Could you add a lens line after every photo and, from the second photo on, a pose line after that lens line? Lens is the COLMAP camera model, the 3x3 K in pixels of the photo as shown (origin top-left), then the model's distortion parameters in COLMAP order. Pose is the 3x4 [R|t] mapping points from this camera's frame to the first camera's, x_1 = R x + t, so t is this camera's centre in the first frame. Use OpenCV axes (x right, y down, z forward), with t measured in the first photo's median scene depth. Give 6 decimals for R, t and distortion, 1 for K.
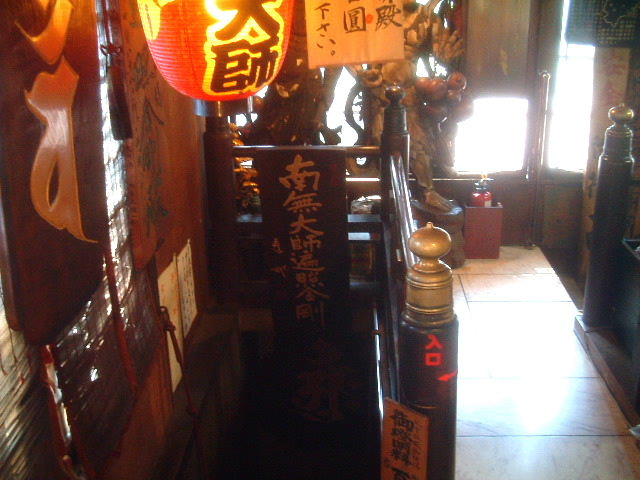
lens RADIAL K [[735.7, 0, 320.6], [0, 735.7, 219.7], [0, 0, 1]] dist [-0.076323, -0.006732]
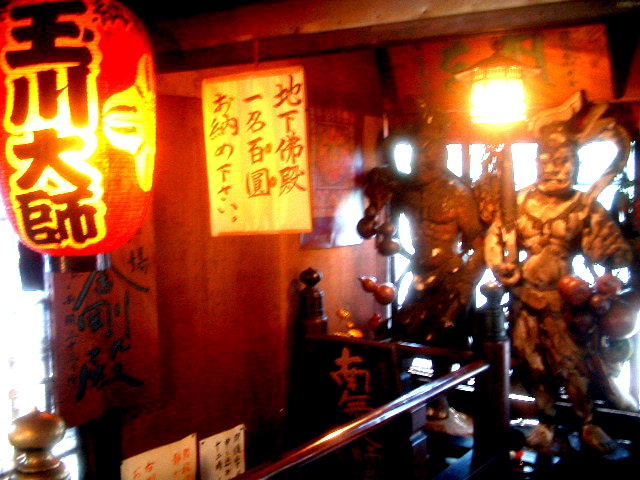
lens RADIAL K [[735.7, 0, 320.6], [0, 735.7, 219.7], [0, 0, 1]] dist [-0.076323, -0.006732]
pose [[0.854941, 0.031034, -0.517795, 0.564454], [-0.172614, 0.958340, -0.227569, -0.043523], [0.489162, 0.283937, 0.824682, 0.322617]]
